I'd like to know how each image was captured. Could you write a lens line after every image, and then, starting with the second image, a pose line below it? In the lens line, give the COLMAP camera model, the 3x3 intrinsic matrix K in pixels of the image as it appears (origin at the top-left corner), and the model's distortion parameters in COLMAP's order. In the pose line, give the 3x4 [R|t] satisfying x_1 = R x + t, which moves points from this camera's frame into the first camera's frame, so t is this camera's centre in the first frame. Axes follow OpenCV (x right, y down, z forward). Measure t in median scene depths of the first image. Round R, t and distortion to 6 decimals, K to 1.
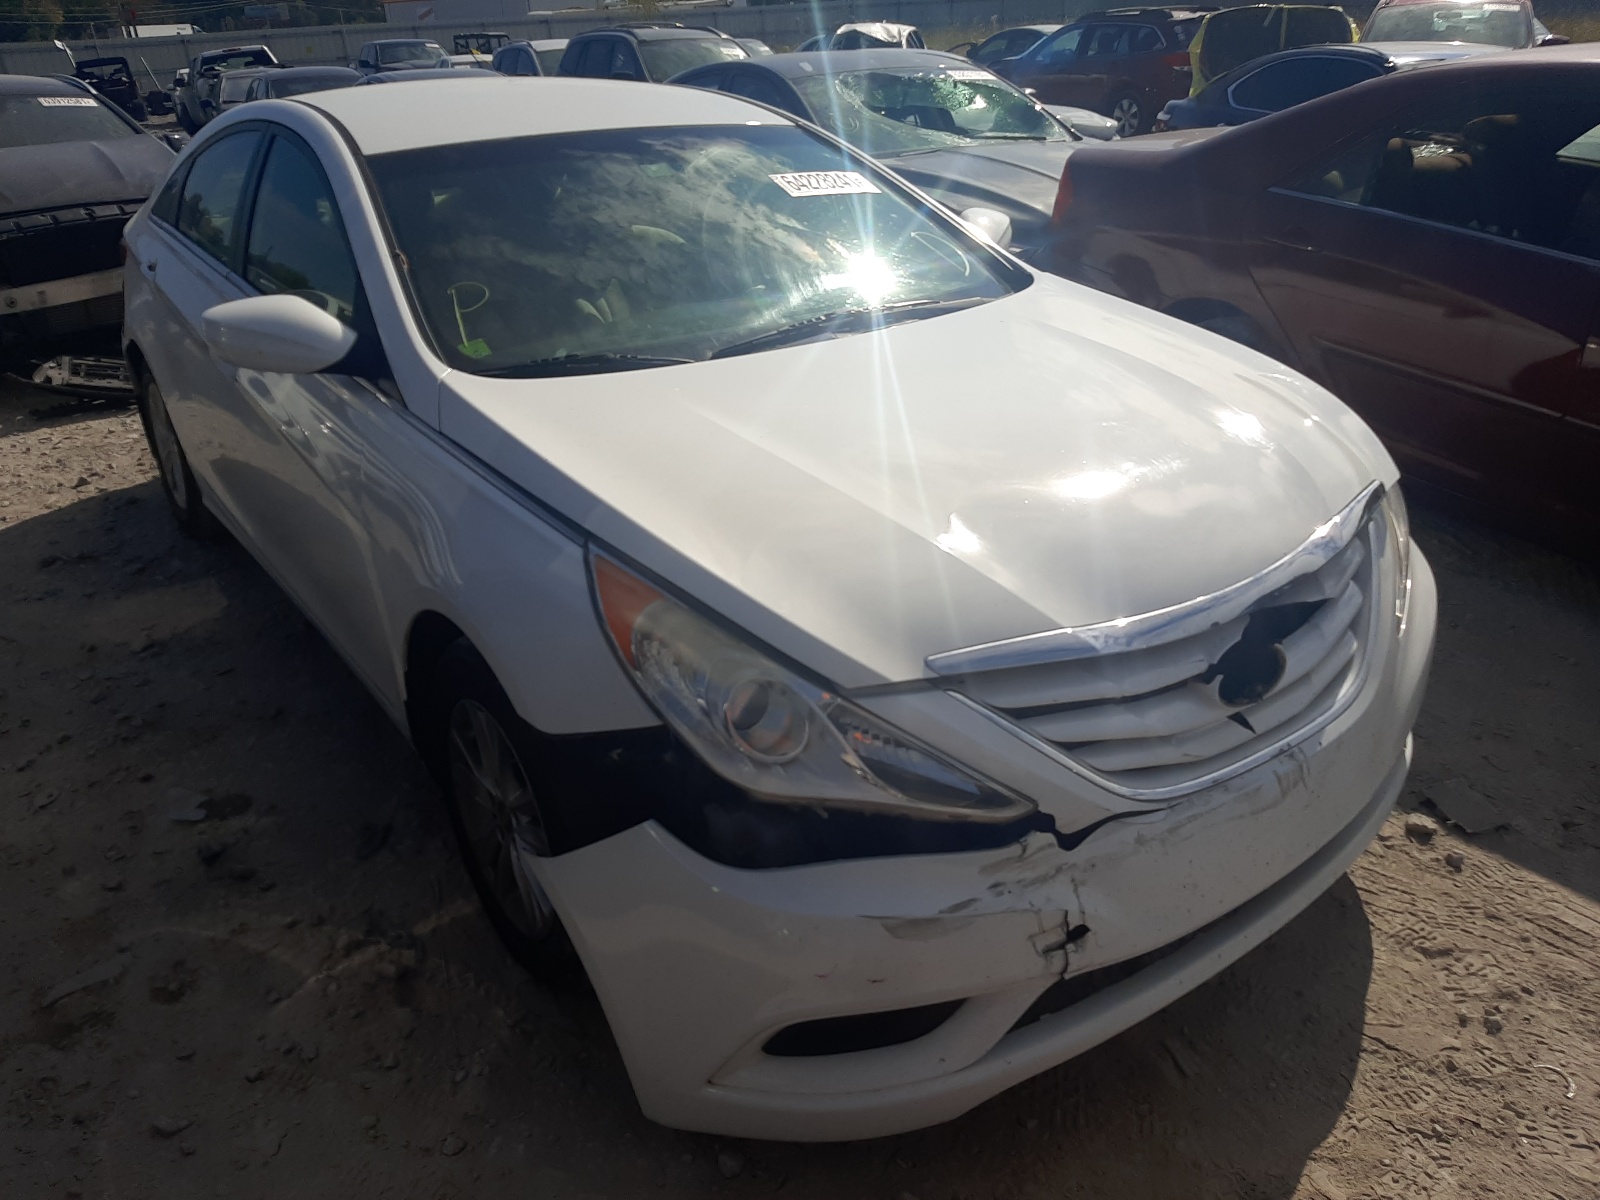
lens RADIAL K [[1225.4, 0, 791.8], [0, 1225.4, 614.1], [0, 0, 1]] dist [0.074483, -0.039025]
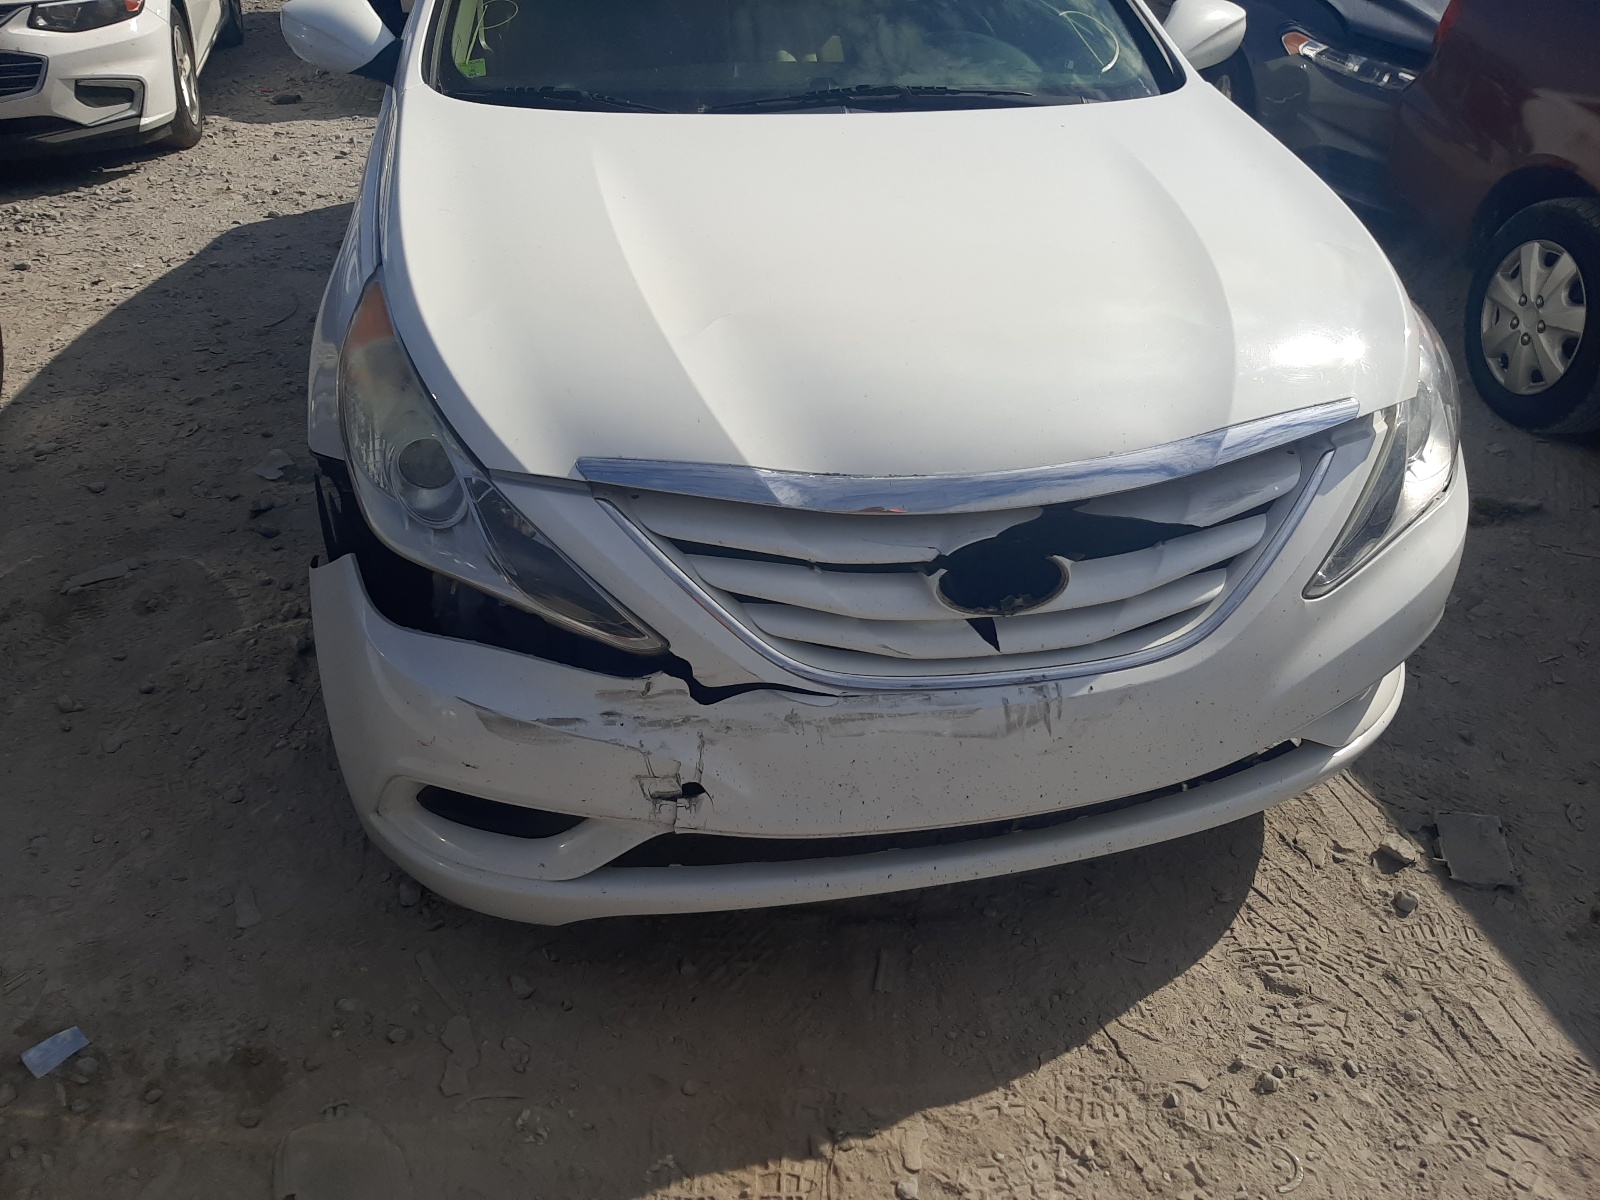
lens RADIAL K [[1225.4, 0, 802.9], [0, 1225.4, 596.4], [0, 0, 1]] dist [0.074483, -0.039025]
pose [[0.890775, 0.271111, -0.364716, 0.546629], [-0.219101, 0.959330, 0.177989, -0.058252], [0.398138, -0.078638, 0.913949, 0.182590]]
